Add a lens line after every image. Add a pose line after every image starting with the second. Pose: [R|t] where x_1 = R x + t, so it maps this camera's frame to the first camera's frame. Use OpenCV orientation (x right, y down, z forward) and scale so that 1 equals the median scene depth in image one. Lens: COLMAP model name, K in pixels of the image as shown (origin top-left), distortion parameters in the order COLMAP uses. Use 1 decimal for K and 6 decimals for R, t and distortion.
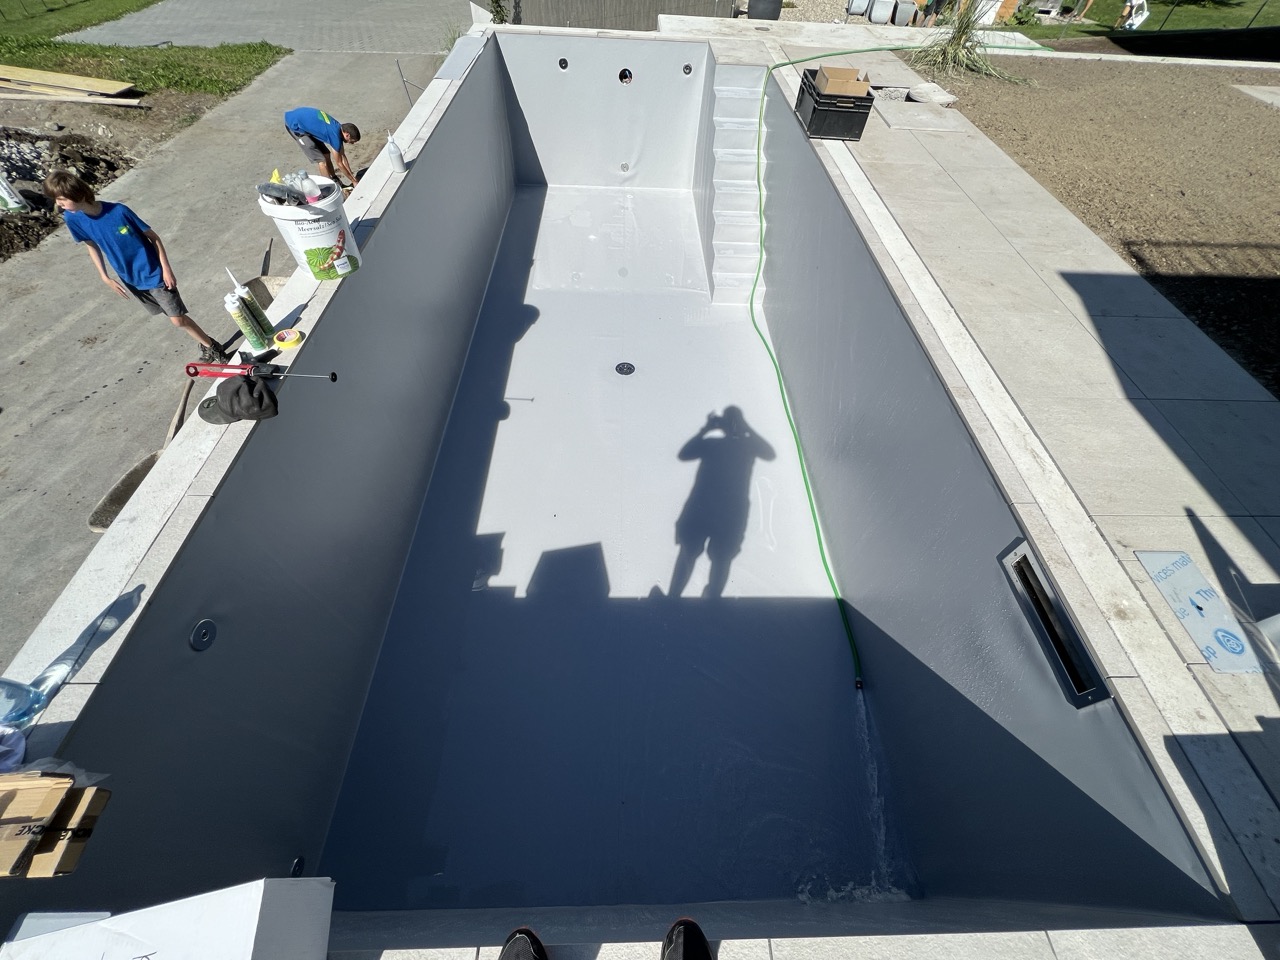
lens RADIAL K [[518.9, 0, 646.4], [0, 518.9, 479.7], [0, 0, 1]] dist [-0.003062, 0.000600]
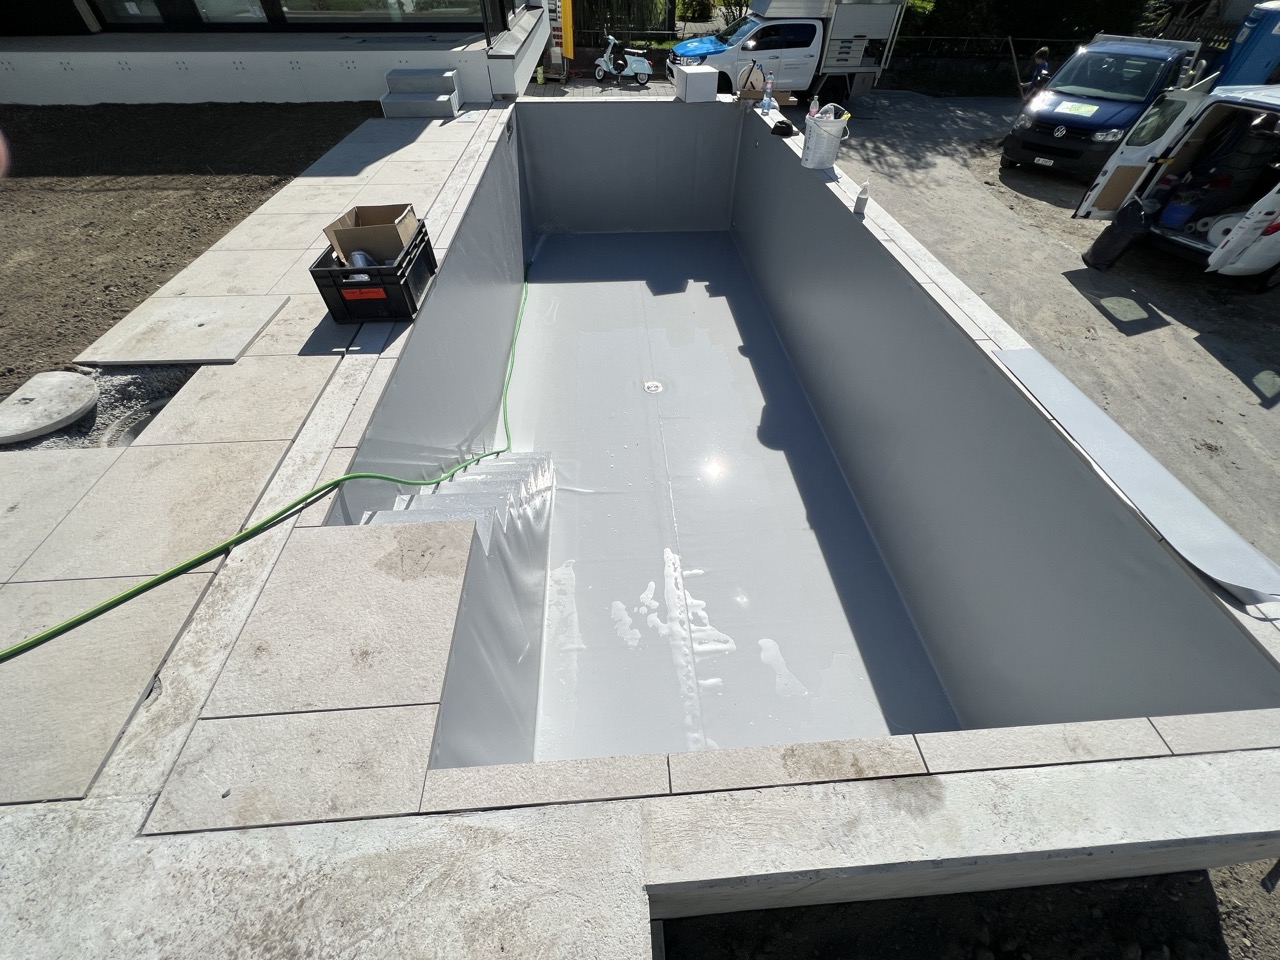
lens RADIAL K [[518.9, 0, 645.1], [0, 518.9, 483.7], [0, 0, 1]] dist [-0.003062, 0.000600]
pose [[-0.997712, 0.001884, -0.067577, 0.034403], [-0.067102, -0.149049, 0.986550, -0.923873], [-0.008214, 0.988828, 0.148835, 0.741258]]
